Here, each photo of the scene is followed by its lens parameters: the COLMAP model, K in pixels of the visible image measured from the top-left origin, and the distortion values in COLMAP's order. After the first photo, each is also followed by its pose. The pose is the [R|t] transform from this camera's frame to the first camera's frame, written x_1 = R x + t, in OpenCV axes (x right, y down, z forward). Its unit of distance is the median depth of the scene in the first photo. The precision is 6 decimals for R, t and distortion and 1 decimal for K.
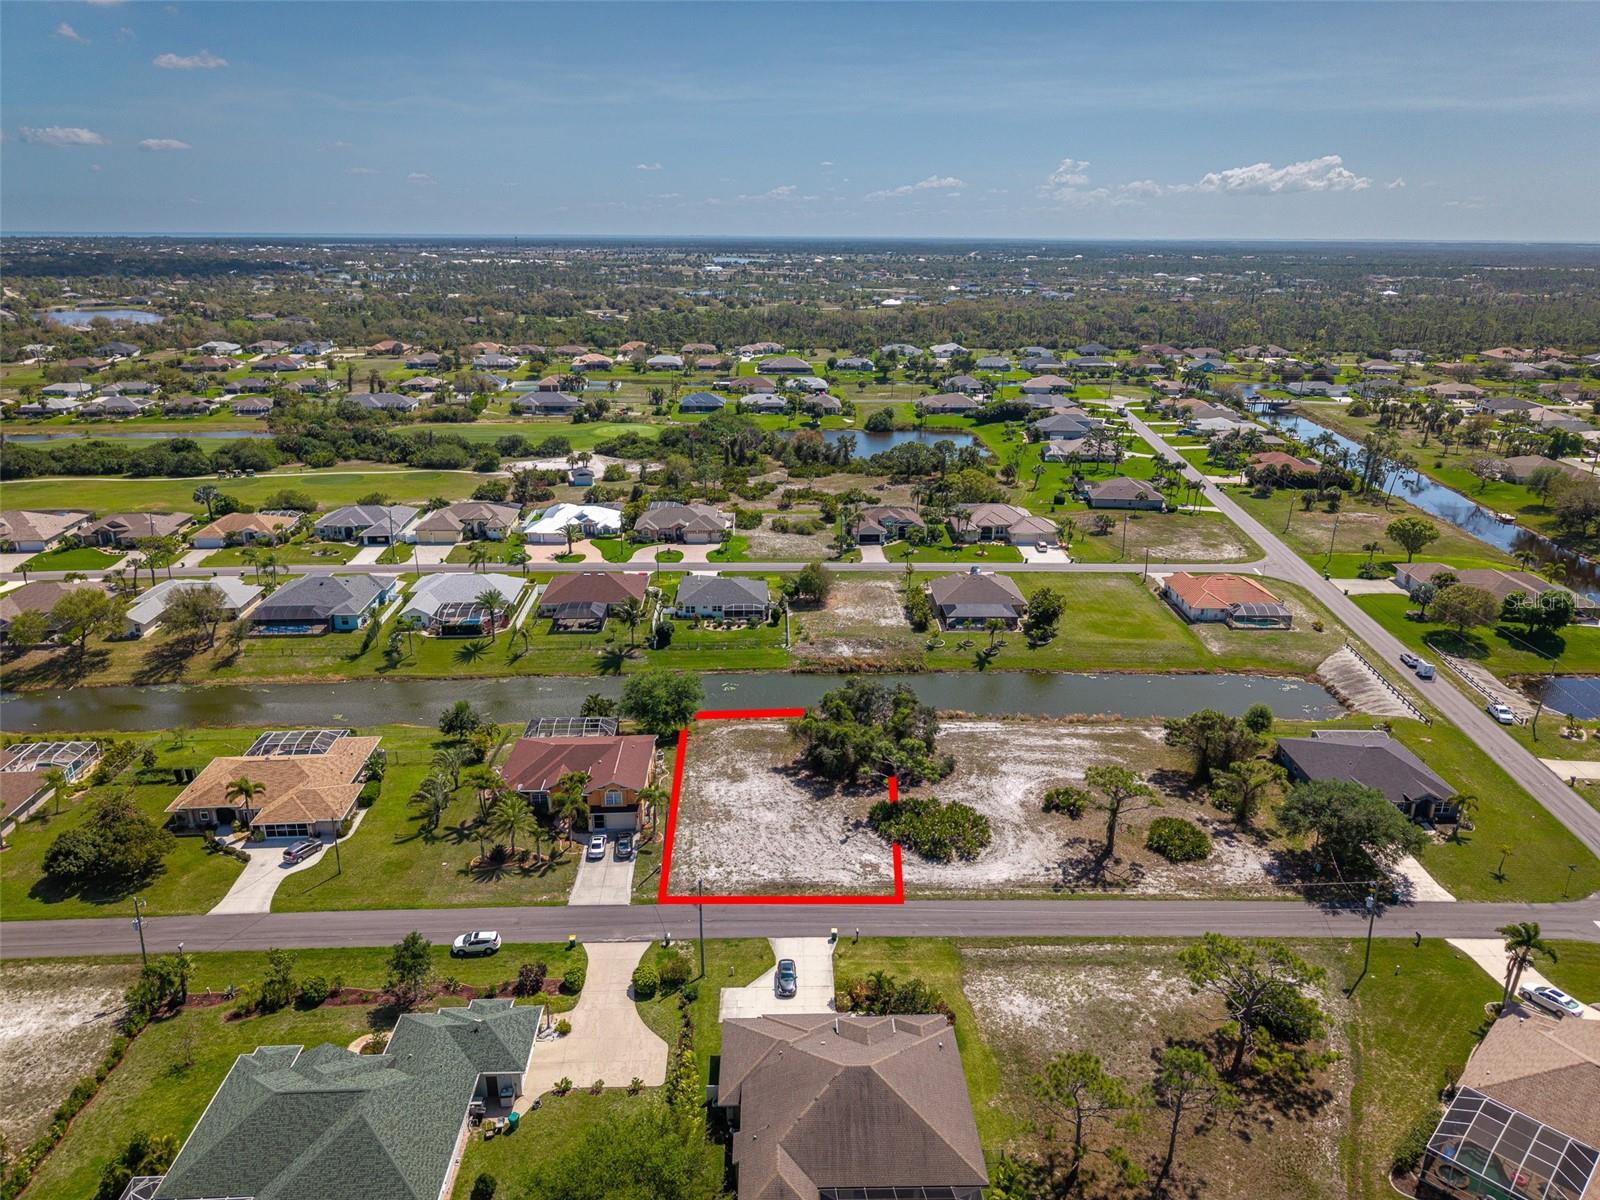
lens RADIAL K [[1078.0, 0, 805.5], [0, 1078.0, 593.7], [0, 0, 1]] dist [0.034729, -0.037638]
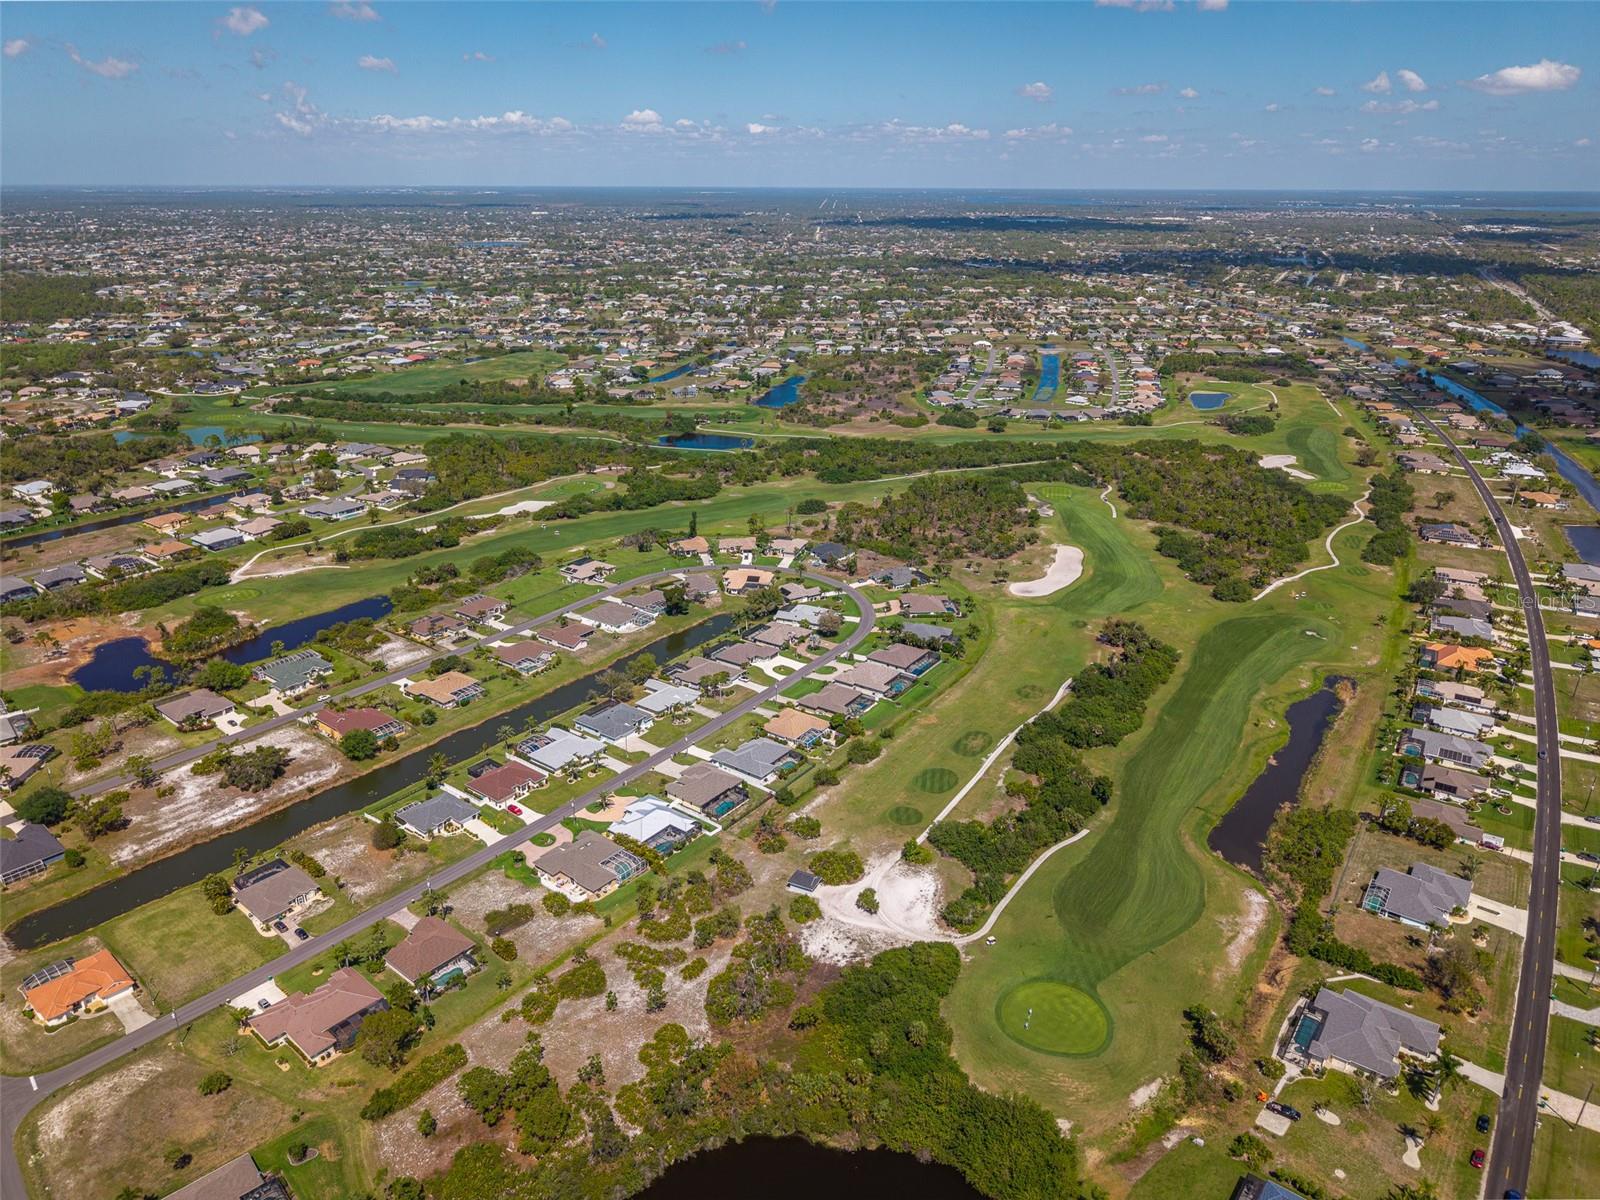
lens RADIAL K [[1078.0, 0, 805.5], [0, 1078.0, 593.7], [0, 0, 1]] dist [0.034729, -0.037638]
pose [[-0.652097, 0.264880, -0.710357, 0.638429], [-0.245535, 0.812692, 0.528436, -1.279869], [0.717274, 0.519010, -0.464917, 2.032662]]
